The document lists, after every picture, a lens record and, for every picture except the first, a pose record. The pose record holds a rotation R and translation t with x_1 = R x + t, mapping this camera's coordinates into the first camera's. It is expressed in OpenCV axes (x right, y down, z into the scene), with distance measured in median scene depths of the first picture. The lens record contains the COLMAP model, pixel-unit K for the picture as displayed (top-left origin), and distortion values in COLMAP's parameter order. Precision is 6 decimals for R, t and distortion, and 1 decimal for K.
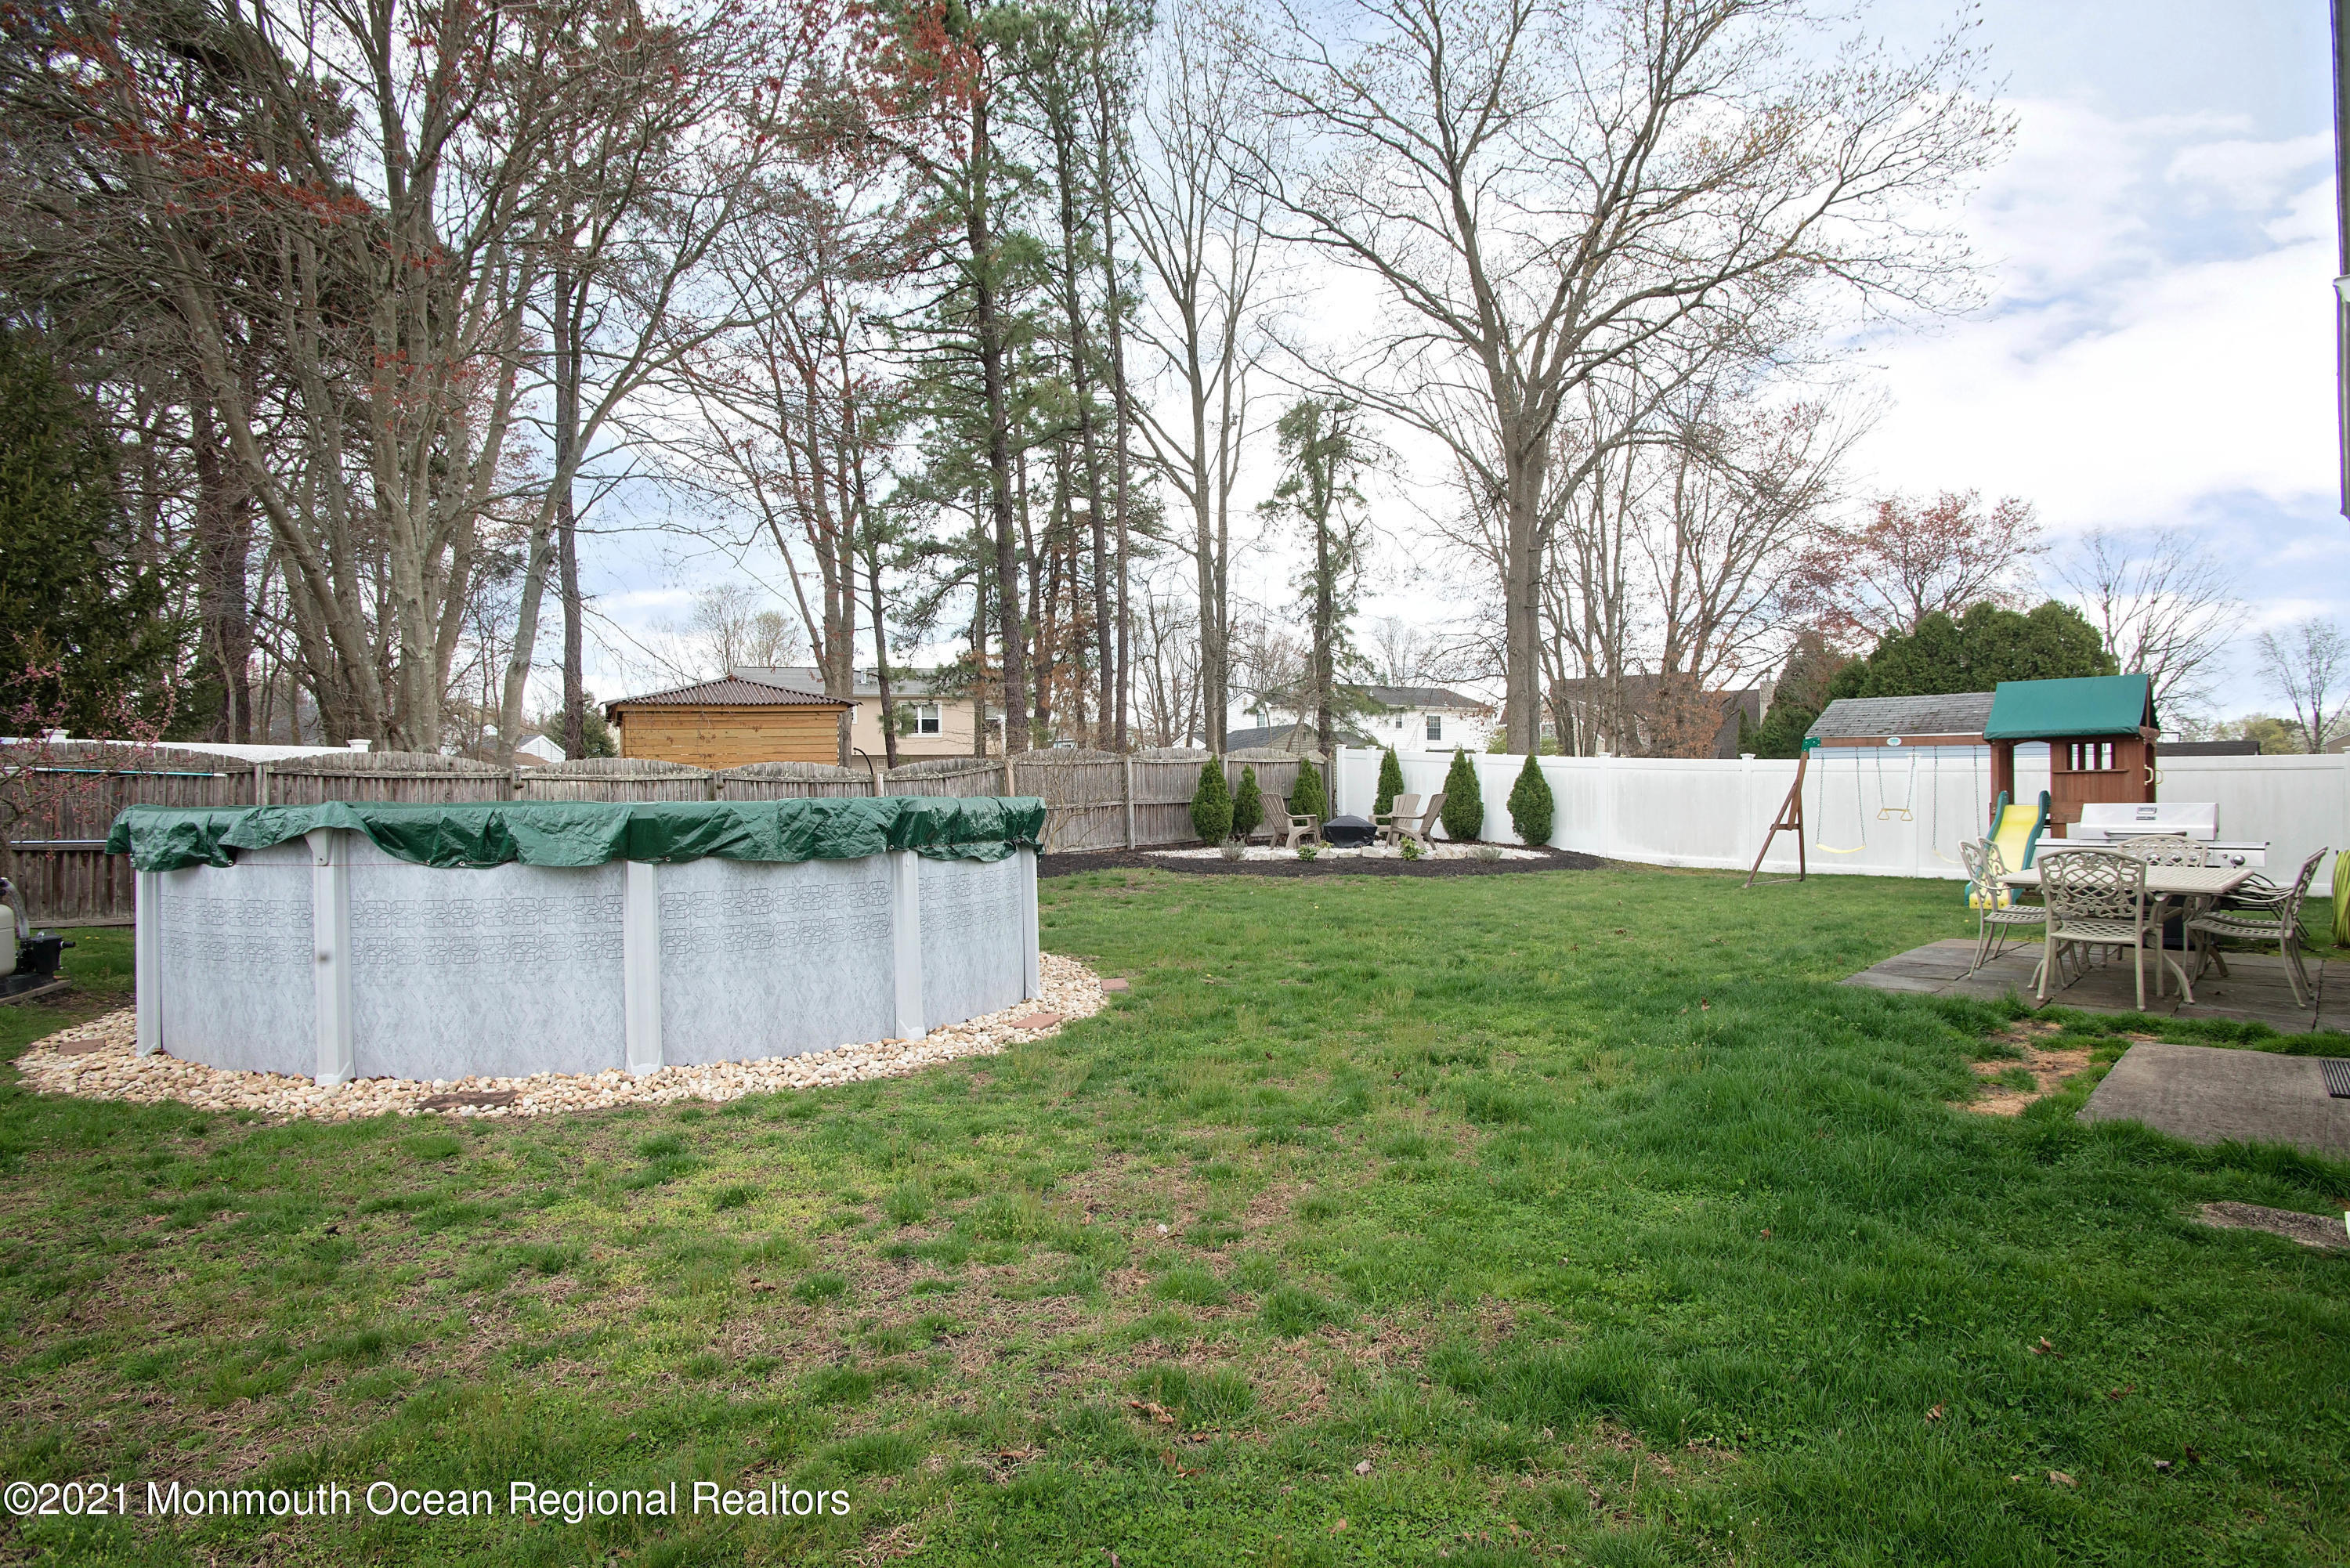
lens RADIAL K [[1292.1, 0, 1175.0], [0, 1292.1, 784.0], [0, 0, 1]] dist [-0.077715, 0.037966]
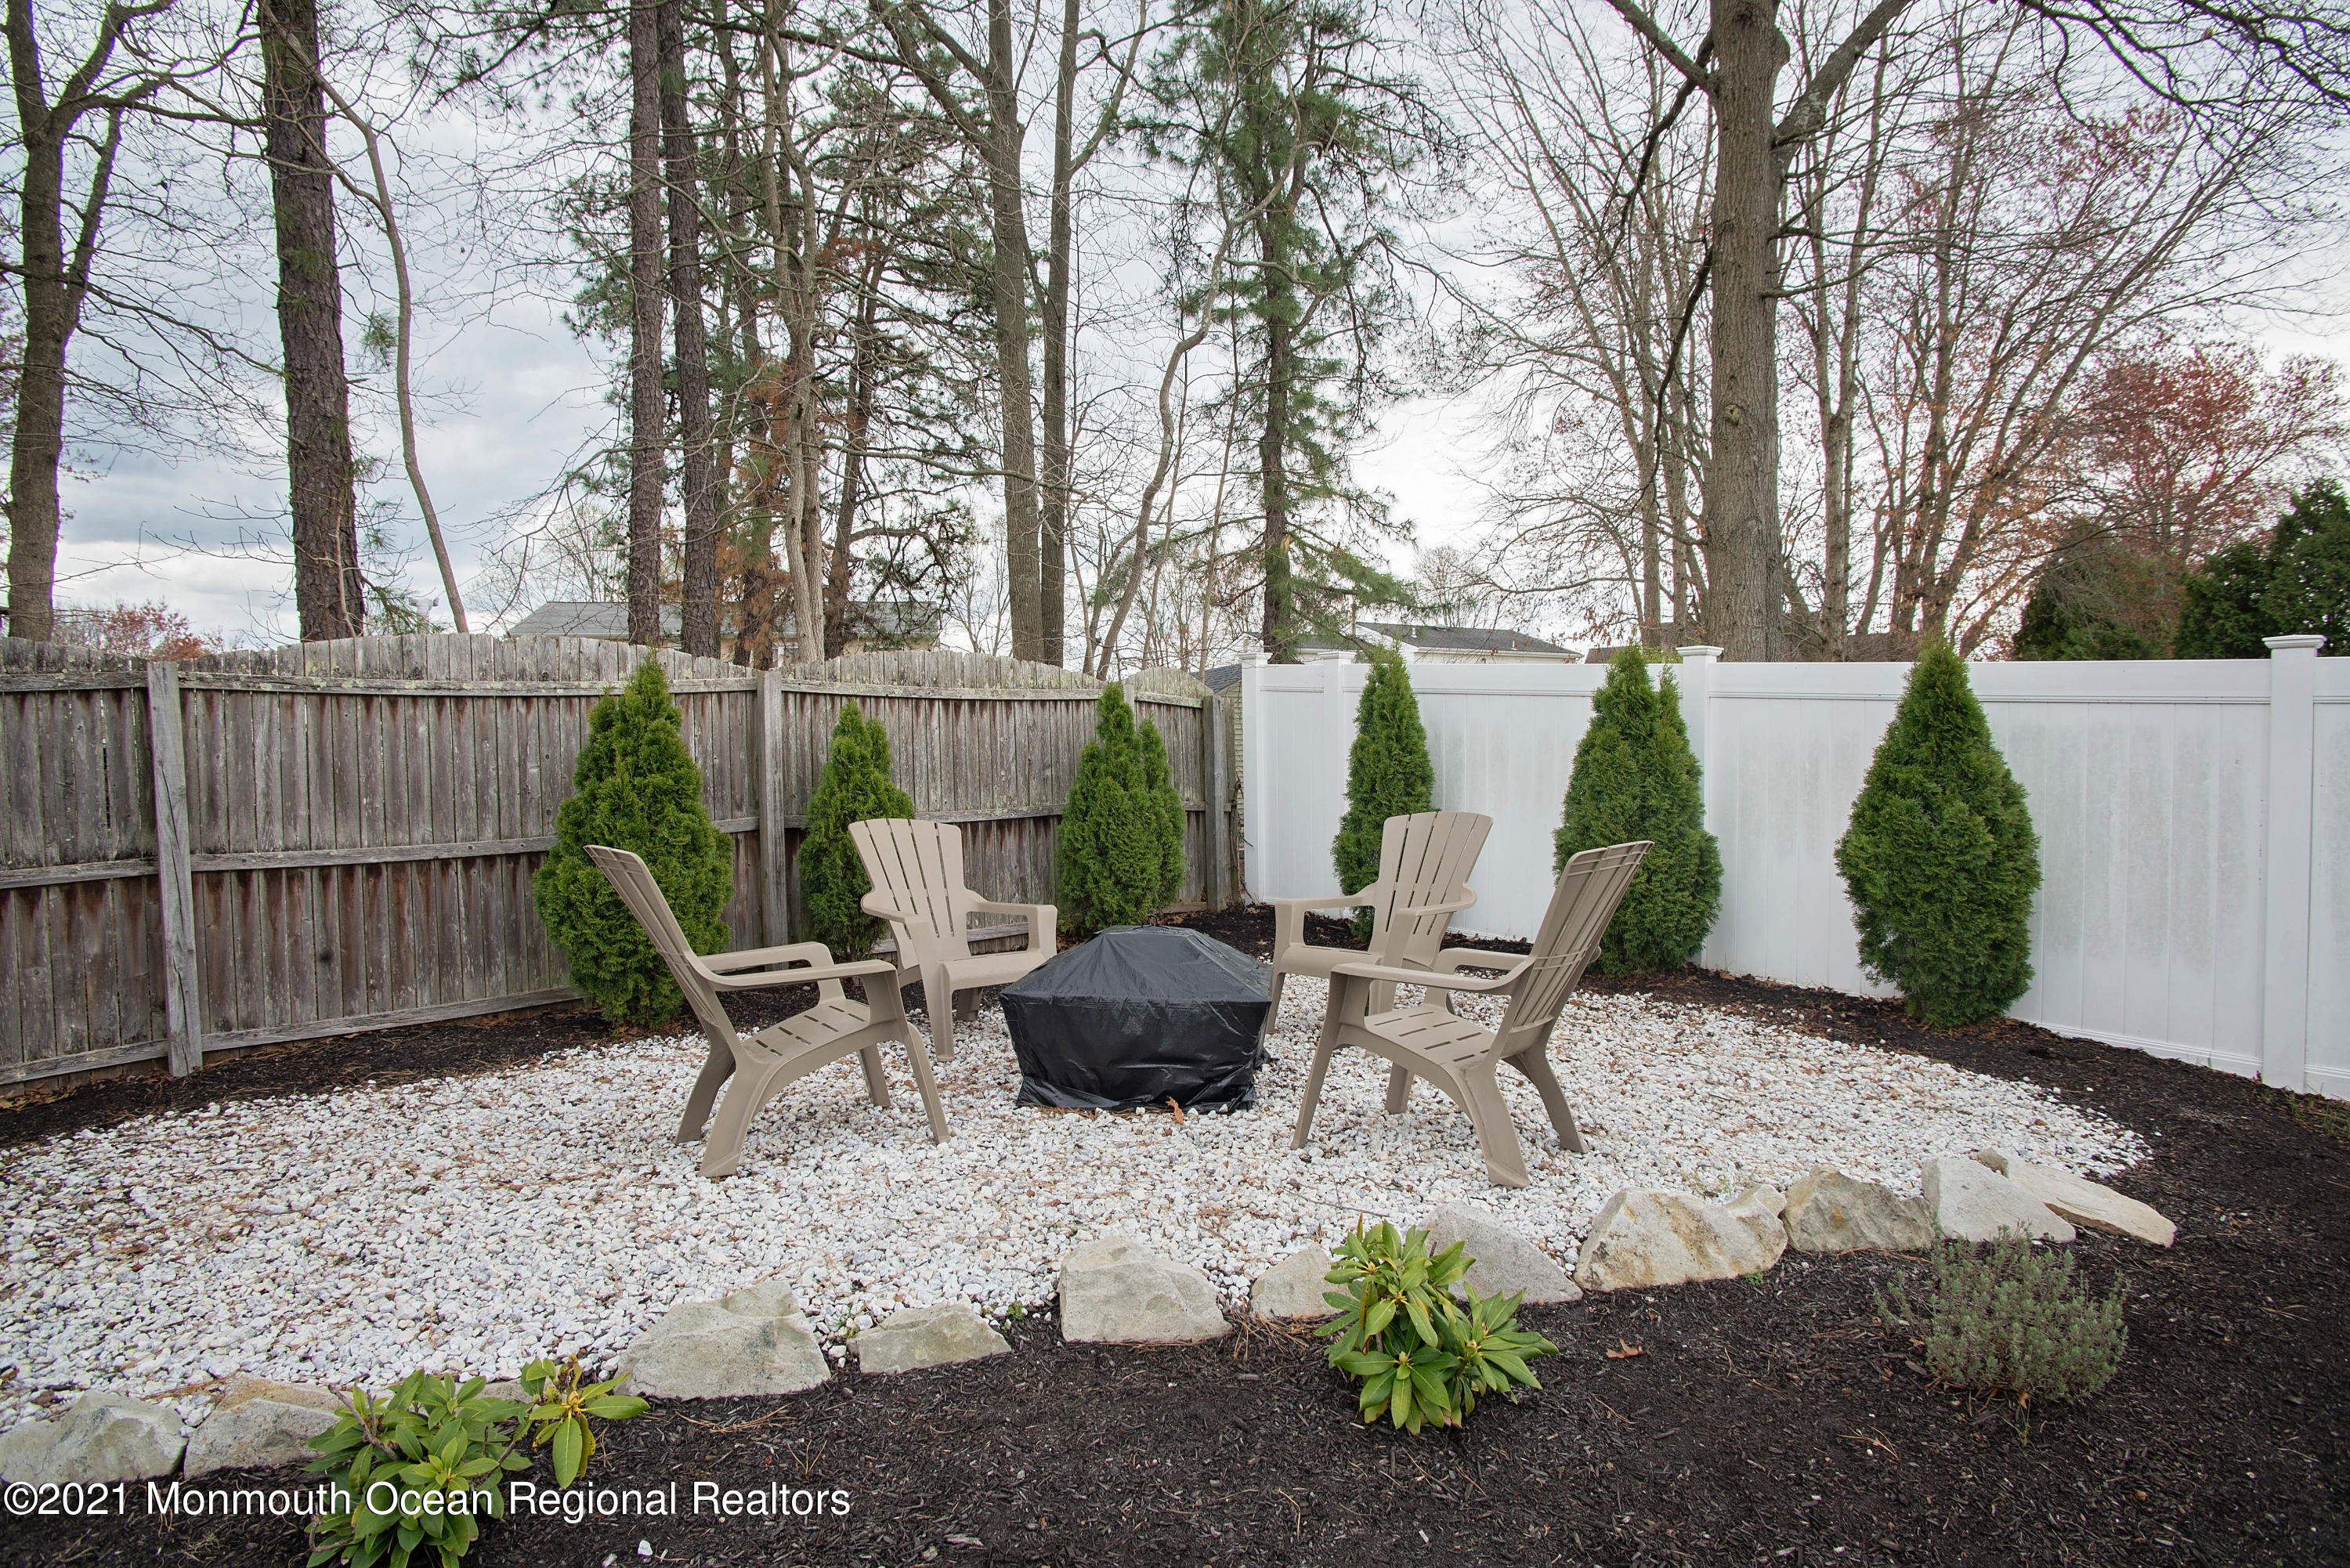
lens RADIAL K [[1292.1, 0, 1175.0], [0, 1292.1, 784.0], [0, 0, 1]] dist [-0.077715, 0.037966]
pose [[0.999009, 0.000263, -0.044505, 0.133199], [0.001246, 0.999426, 0.033867, -0.006457], [0.044489, -0.033889, 0.998435, 0.711958]]
